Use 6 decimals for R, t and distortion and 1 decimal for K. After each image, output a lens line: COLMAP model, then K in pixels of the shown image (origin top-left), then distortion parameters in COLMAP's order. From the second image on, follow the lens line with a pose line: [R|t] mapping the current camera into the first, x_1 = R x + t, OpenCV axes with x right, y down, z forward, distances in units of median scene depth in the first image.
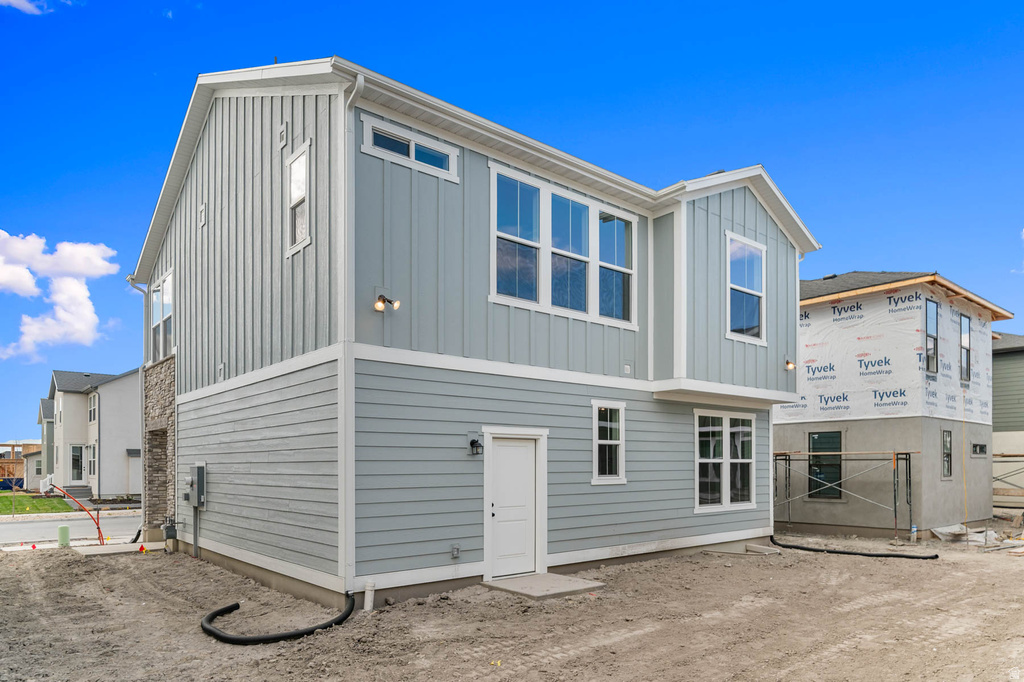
lens RADIAL K [[663.6, 0, 509.2], [0, 663.6, 343.0], [0, 0, 1]] dist [0.001350, 0.004521]
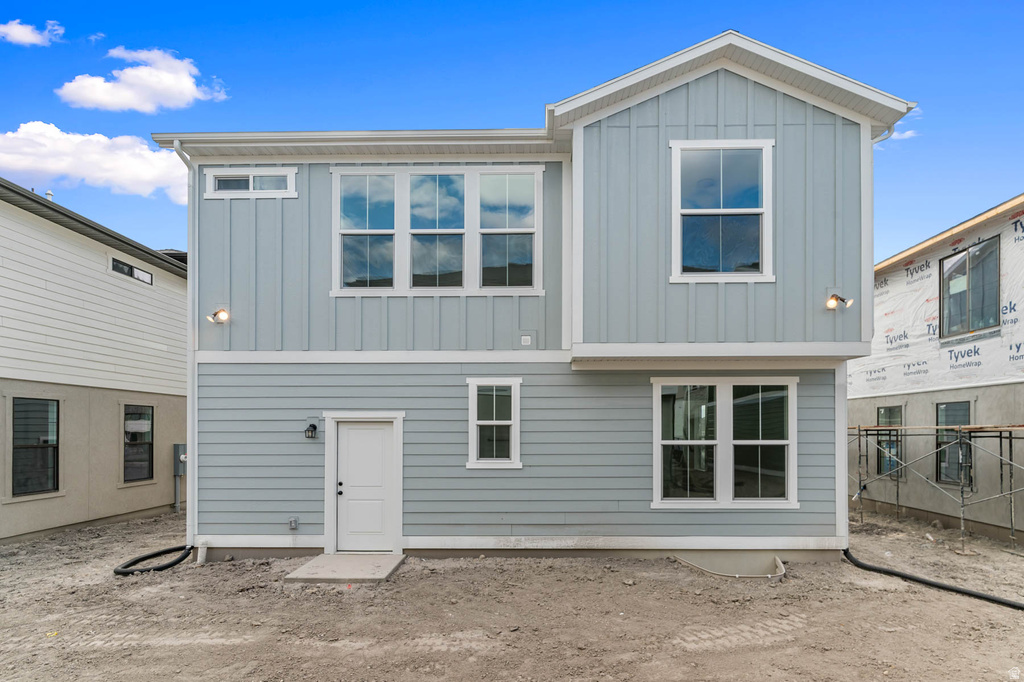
lens RADIAL K [[502.3, 0, 541.9], [0, 502.3, 357.1], [0, 0, 1]] dist [0.004523, -0.001962]
pose [[0.746936, -0.093215, -0.658329, 0.672585], [0.119214, 0.992854, -0.005322, 0.071934], [0.654121, -0.074507, 0.752711, 0.532814]]
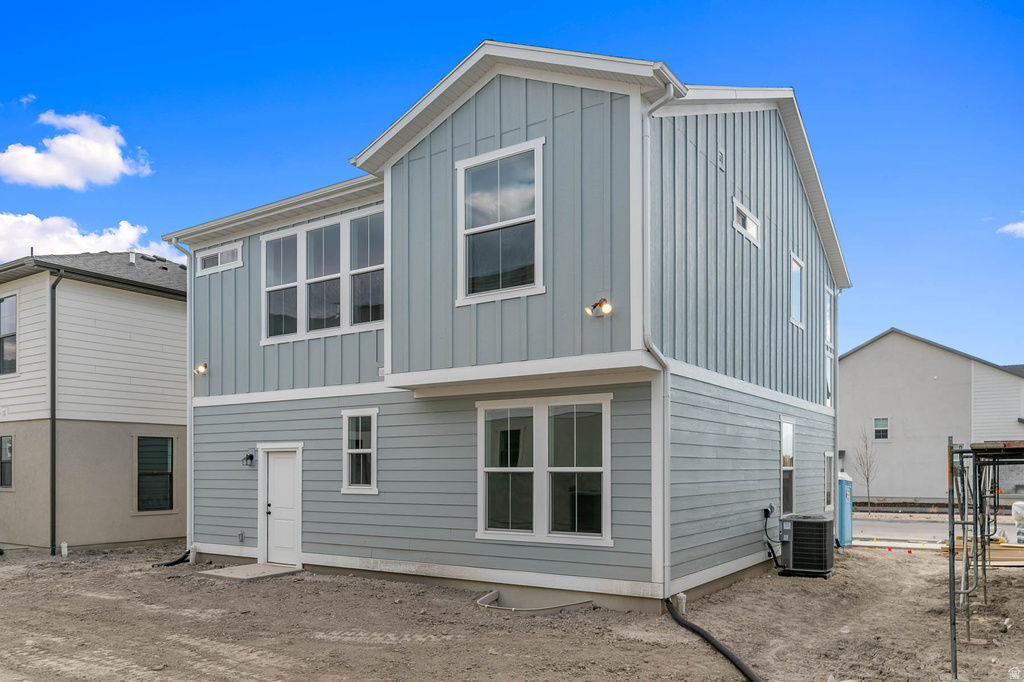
lens RADIAL K [[711.0, 0, 515.7], [0, 711.0, 338.3], [0, 0, 1]] dist [0.001115, 0.004305]
pose [[0.286873, -0.168336, -0.943062, 1.251261], [0.174729, 0.977121, -0.121264, 0.156121], [0.941899, -0.129993, 0.309723, 0.923264]]
